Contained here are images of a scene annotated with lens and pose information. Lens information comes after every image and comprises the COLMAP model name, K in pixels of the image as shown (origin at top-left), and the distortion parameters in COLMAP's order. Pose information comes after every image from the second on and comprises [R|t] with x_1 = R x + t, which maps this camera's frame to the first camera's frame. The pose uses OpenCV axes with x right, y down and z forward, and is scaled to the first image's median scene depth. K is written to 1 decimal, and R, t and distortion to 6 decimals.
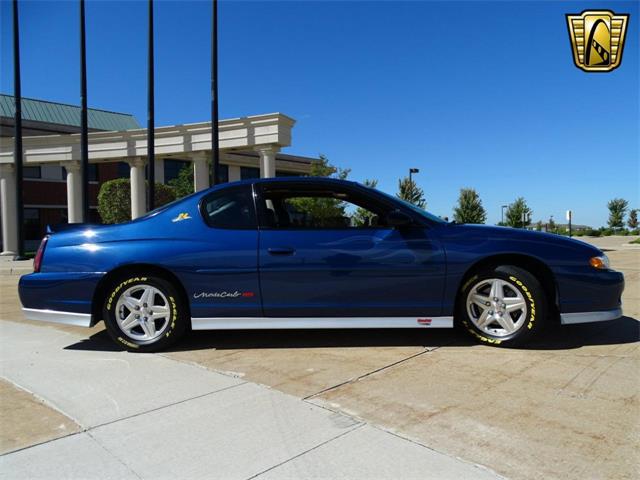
lens RADIAL K [[486.2, 0, 302.1], [0, 486.2, 241.4], [0, 0, 1]] dist [-0.008017, -0.003787]
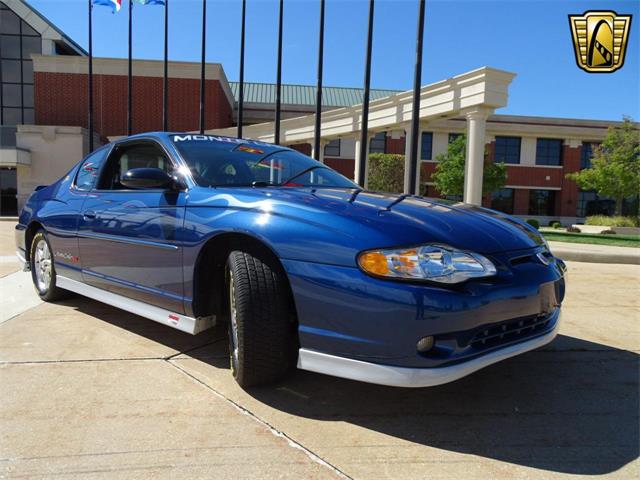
lens RADIAL K [[472.2, 0, 320.7], [0, 472.2, 248.3], [0, 0, 1]] dist [0.008333, -0.000175]
pose [[0.782564, 0.093322, -0.615536, 0.823724], [-0.056126, 0.995251, 0.079535, -0.008124], [0.620035, -0.027694, 0.784085, 0.559009]]
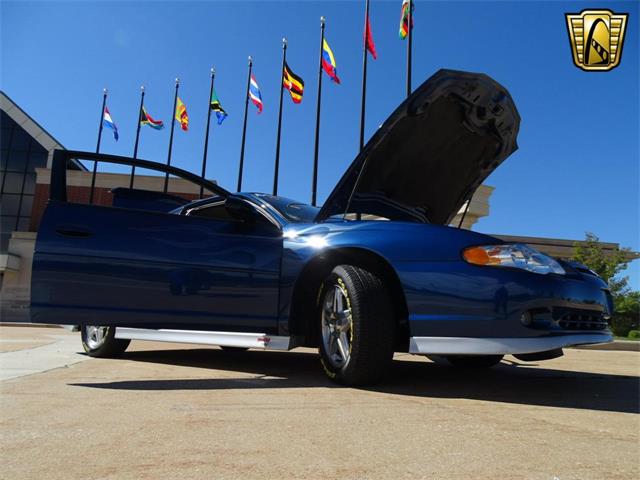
lens RADIAL K [[479.4, 0, 320.0], [0, 479.4, 240.0], [0, 0, 1]] dist [-0.000887, -0.001847]
pose [[0.818337, -0.065173, -0.571032, 0.759987], [-0.058882, 0.978815, -0.196098, 0.147516], [0.571714, 0.194098, 0.797163, 0.375019]]
